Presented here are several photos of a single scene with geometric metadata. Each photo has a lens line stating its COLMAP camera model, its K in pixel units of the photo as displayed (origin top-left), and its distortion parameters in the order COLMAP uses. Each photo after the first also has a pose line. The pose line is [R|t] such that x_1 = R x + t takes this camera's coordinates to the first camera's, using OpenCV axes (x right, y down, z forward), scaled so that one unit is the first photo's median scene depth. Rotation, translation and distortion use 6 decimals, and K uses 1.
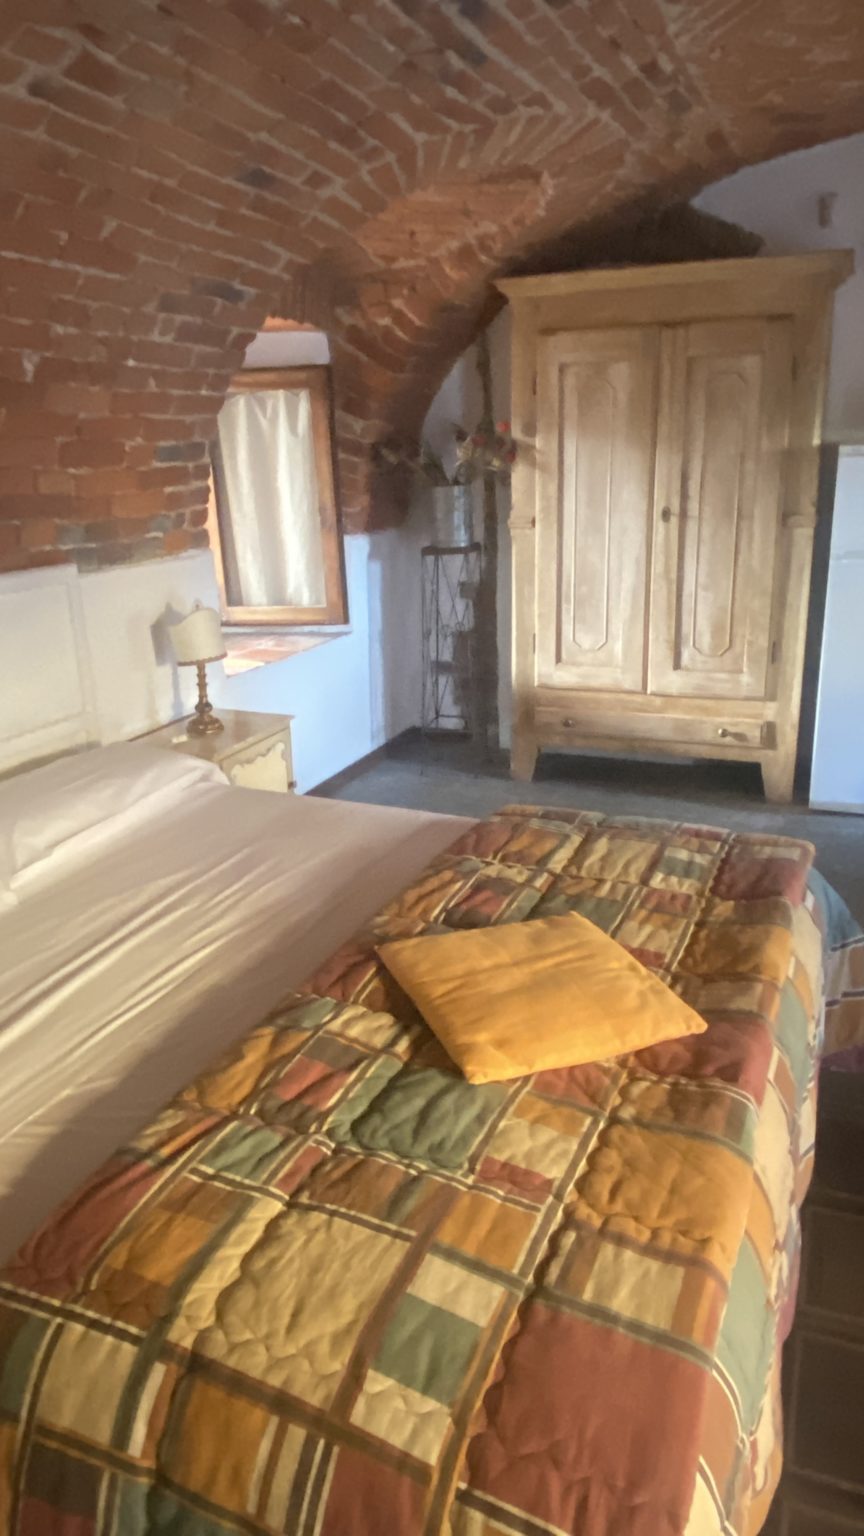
lens RADIAL K [[1025.7, 0, 432.0], [0, 1025.7, 768.0], [0, 0, 1]] dist [0.076944, -0.096619]
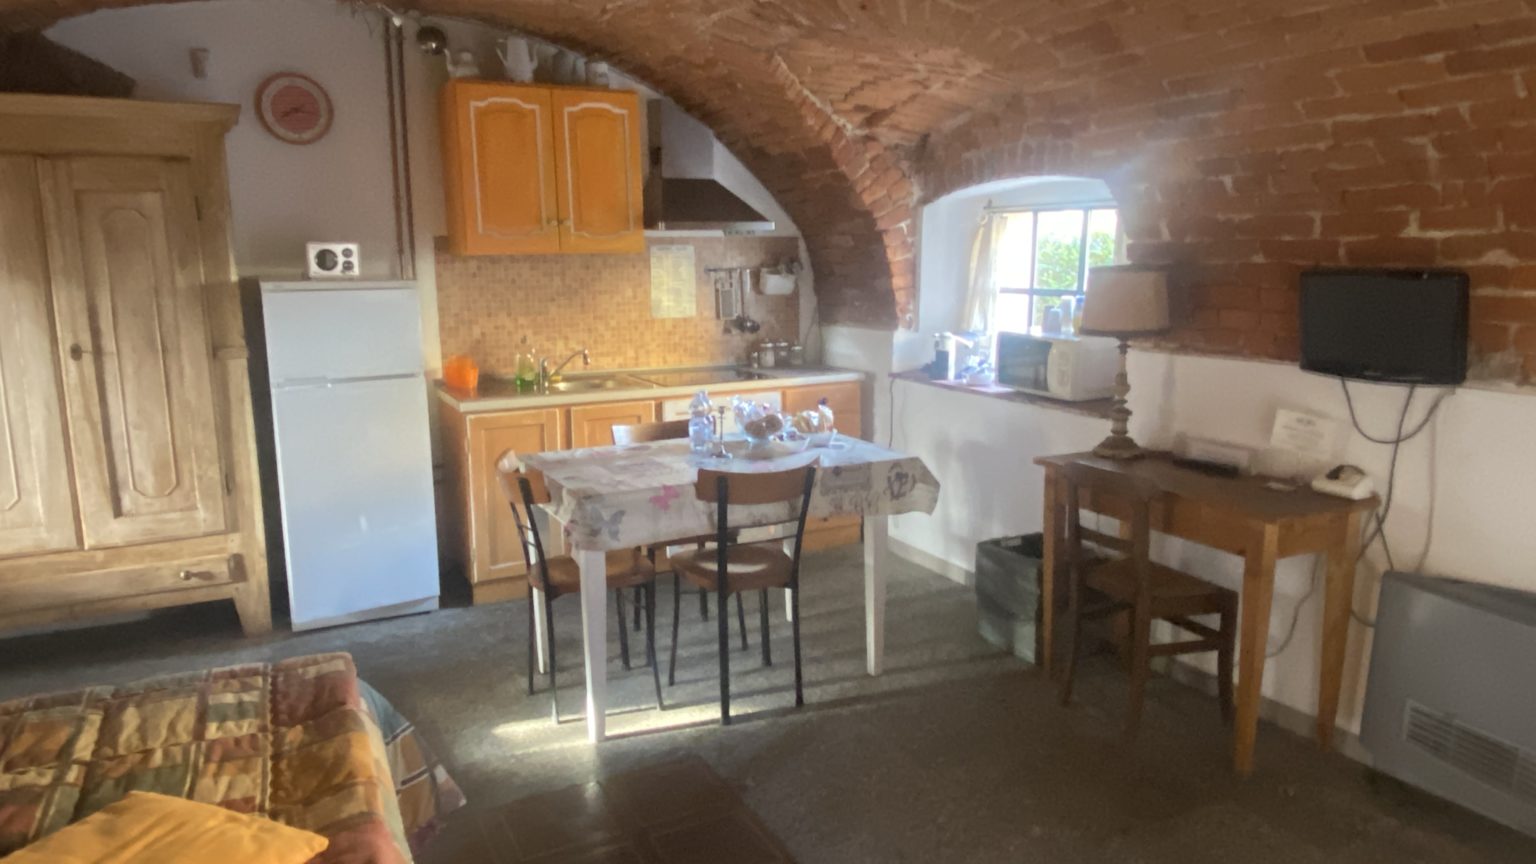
lens RADIAL K [[1025.7, 0, 768.0], [0, 1025.7, 432.0], [0, 0, 1]] dist [0.076944, -0.096619]
pose [[0.655689, -0.107731, 0.747306, -0.116402], [0.214912, 0.975456, -0.047944, -0.003942], [-0.723799, 0.192041, 0.662749, -0.058493]]
